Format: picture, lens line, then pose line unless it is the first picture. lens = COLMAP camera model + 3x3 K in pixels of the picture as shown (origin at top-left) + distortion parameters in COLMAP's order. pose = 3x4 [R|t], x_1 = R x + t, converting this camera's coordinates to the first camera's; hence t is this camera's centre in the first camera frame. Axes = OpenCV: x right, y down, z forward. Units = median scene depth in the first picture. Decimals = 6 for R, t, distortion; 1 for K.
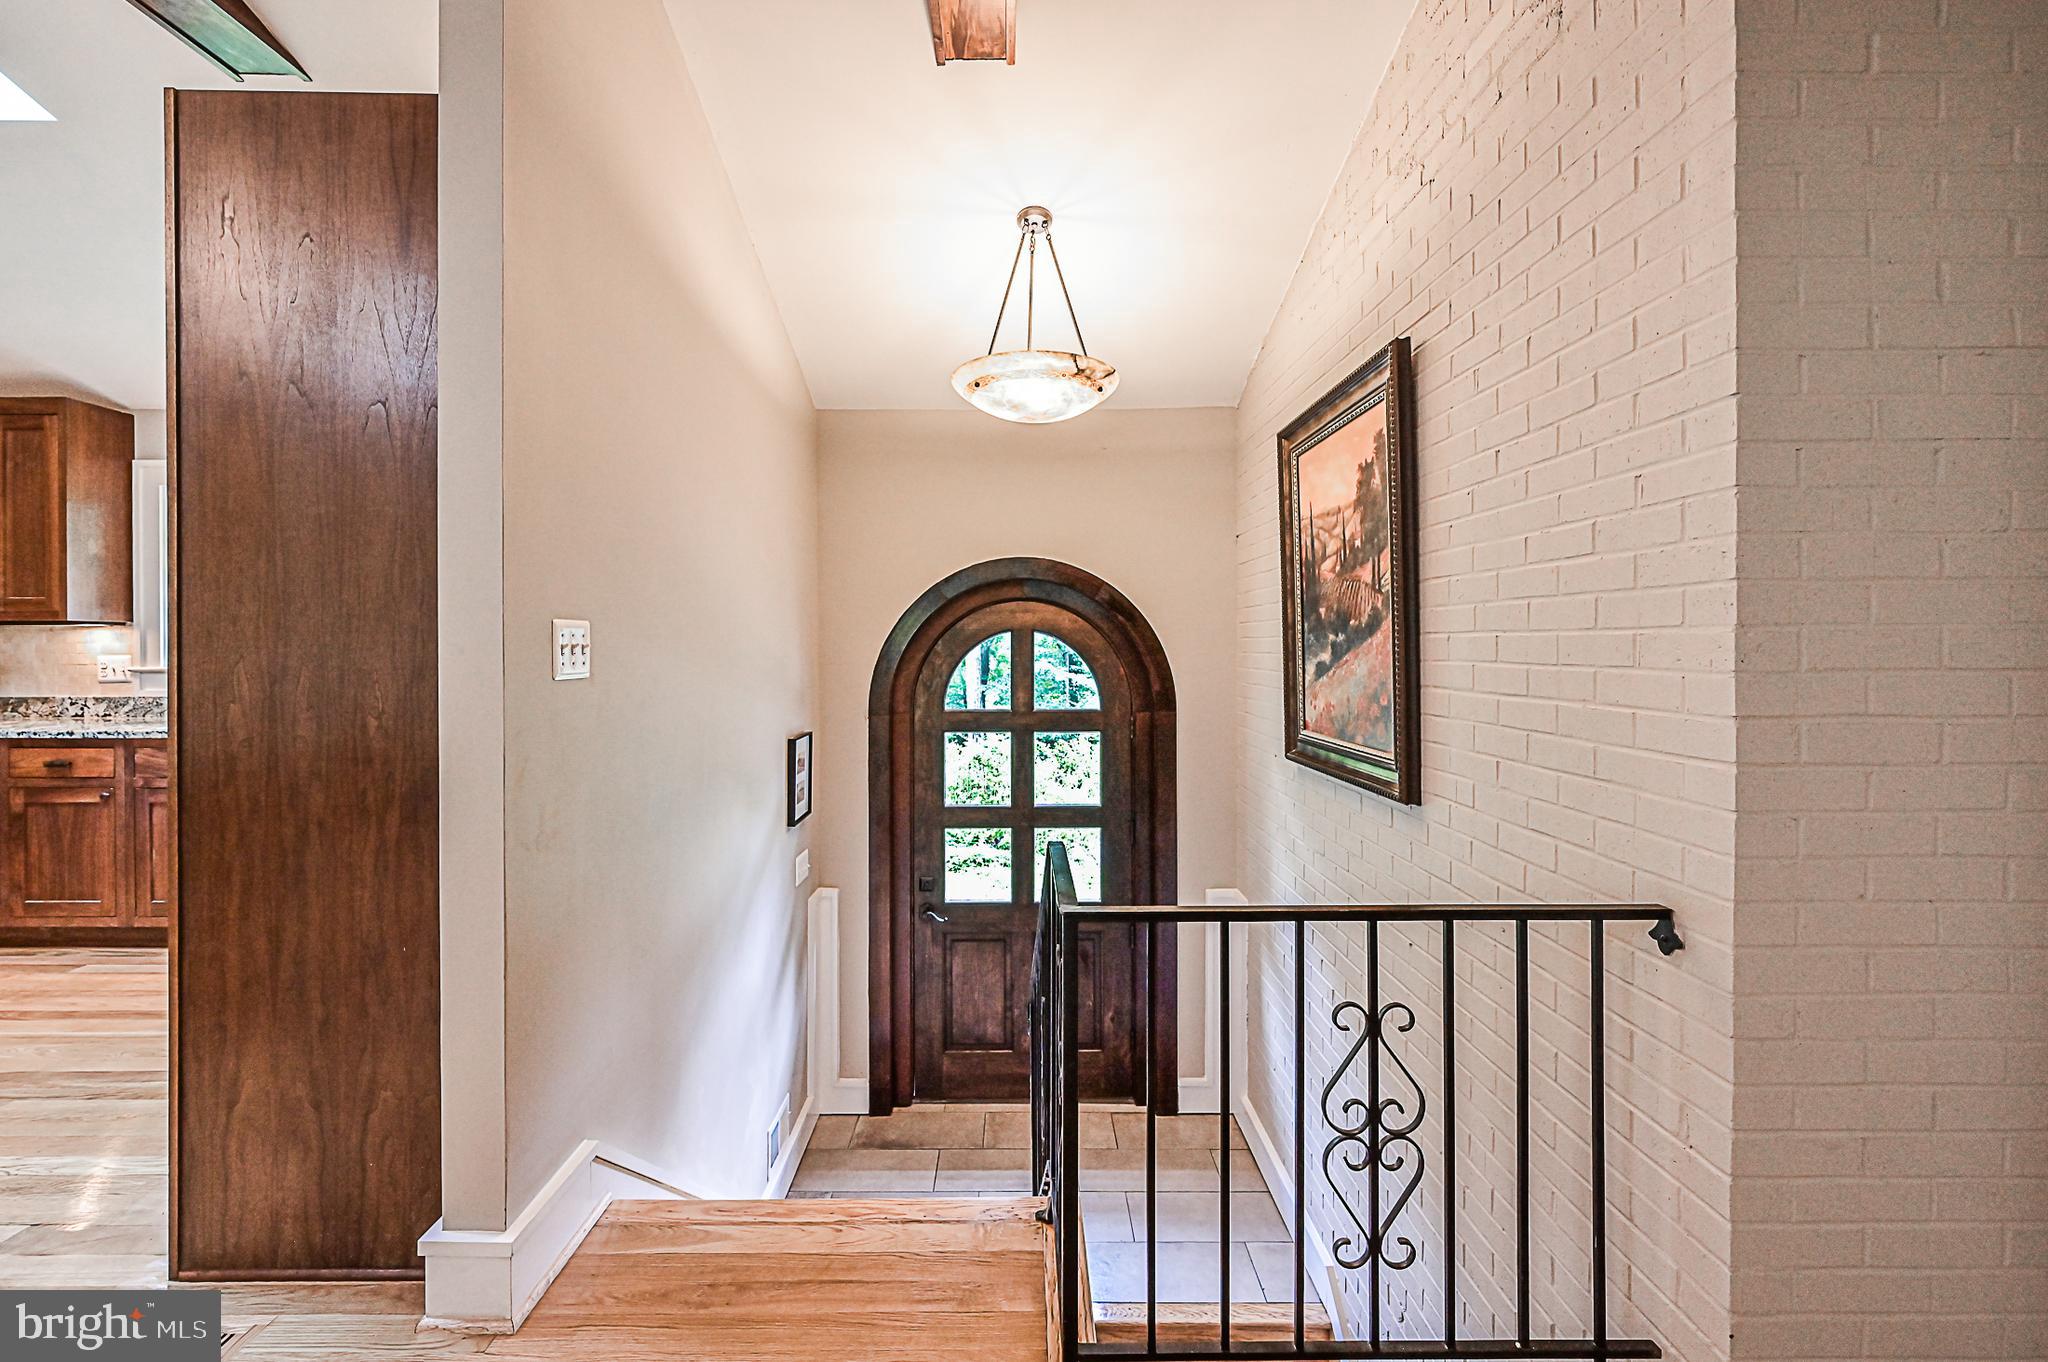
lens RADIAL K [[862.8, 0, 1016.8], [0, 862.8, 650.2], [0, 0, 1]] dist [-0.003676, -0.000687]
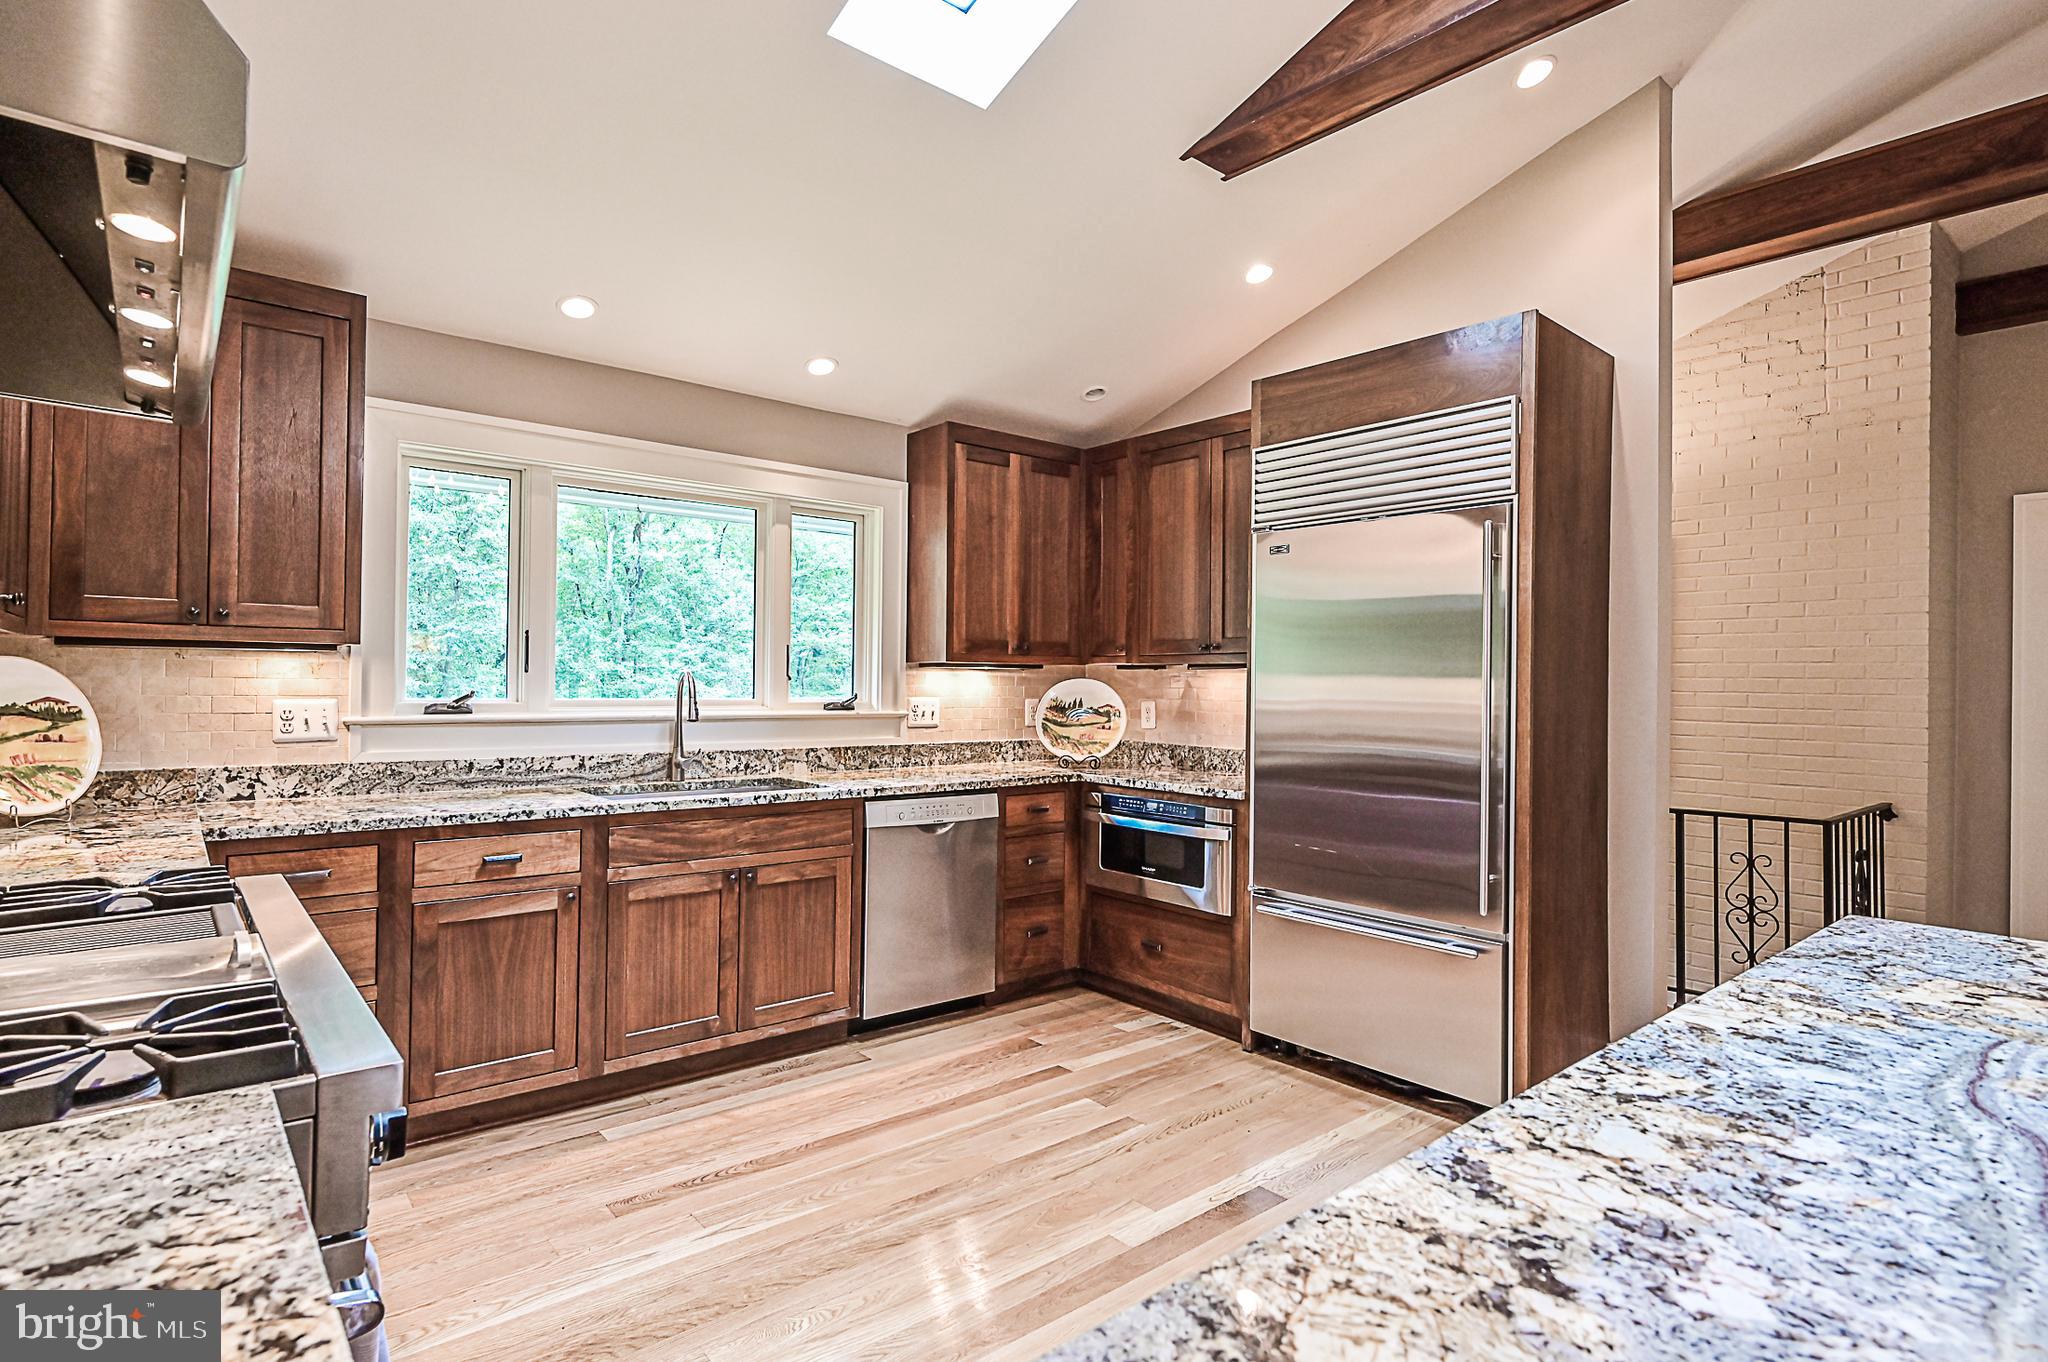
lens RADIAL K [[1042.5, 0, 1027.8], [0, 1042.5, 675.3], [0, 0, 1]] dist [0.001046, -0.001982]
pose [[0.769791, 0.015950, 0.638096, -1.435502], [-0.011273, 0.999872, -0.011393, -0.010260], [-0.638196, 0.001577, 0.769872, 0.099993]]
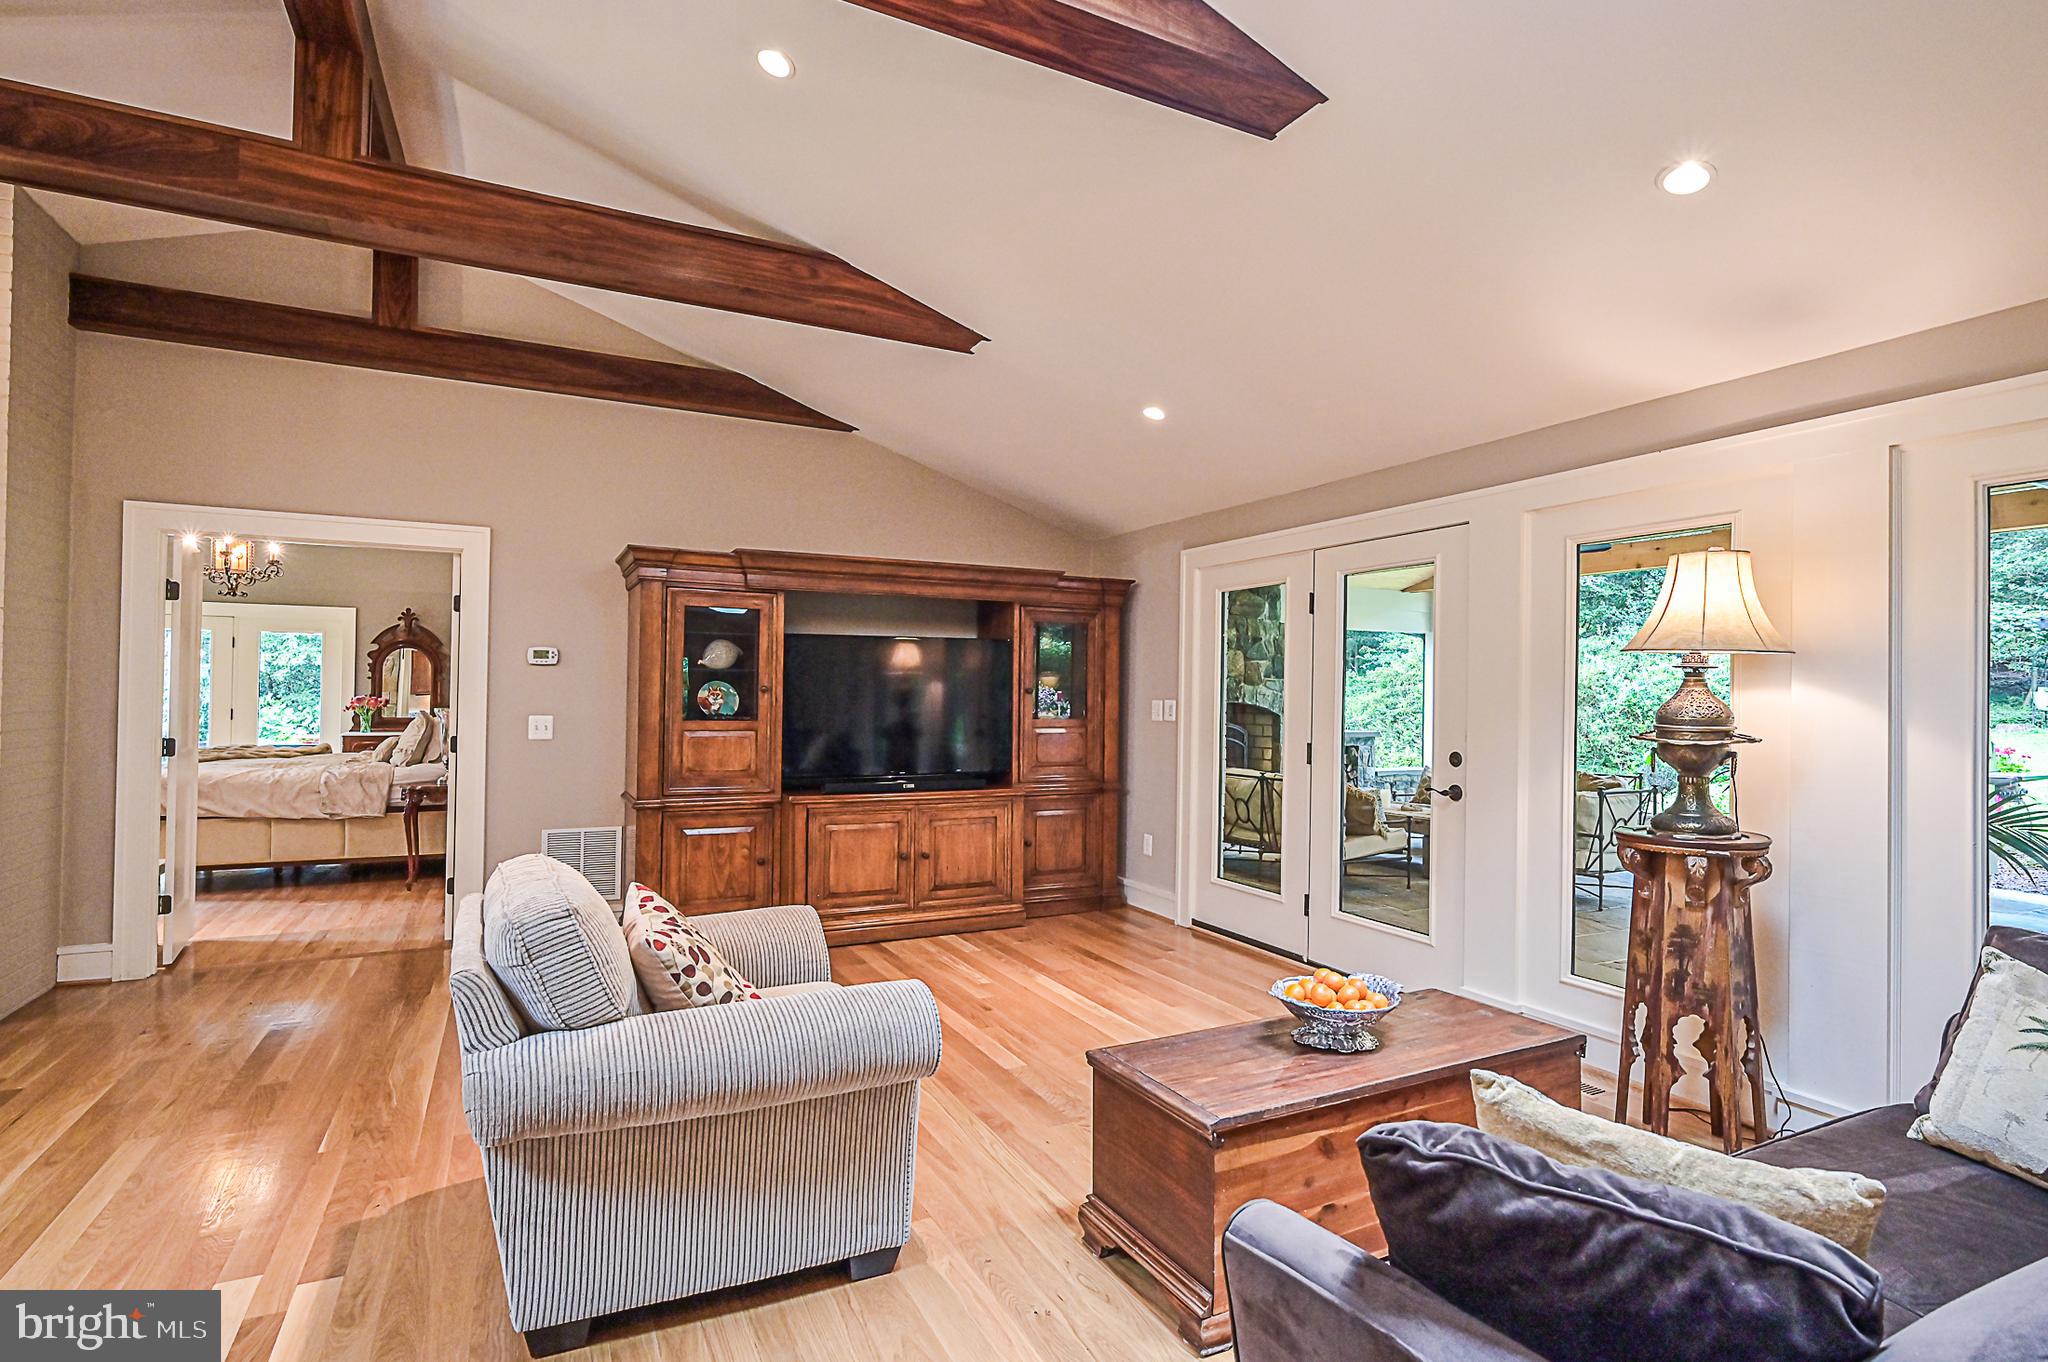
lens RADIAL K [[996.0, 0, 1016.7], [0, 996.0, 677.9], [0, 0, 1]] dist [-0.004341, 0.000767]
pose [[-0.436828, 0.011371, 0.899473, -1.290376], [-0.004277, 0.999883, -0.014717, -0.023611], [-0.899535, -0.010276, -0.436728, -0.183516]]
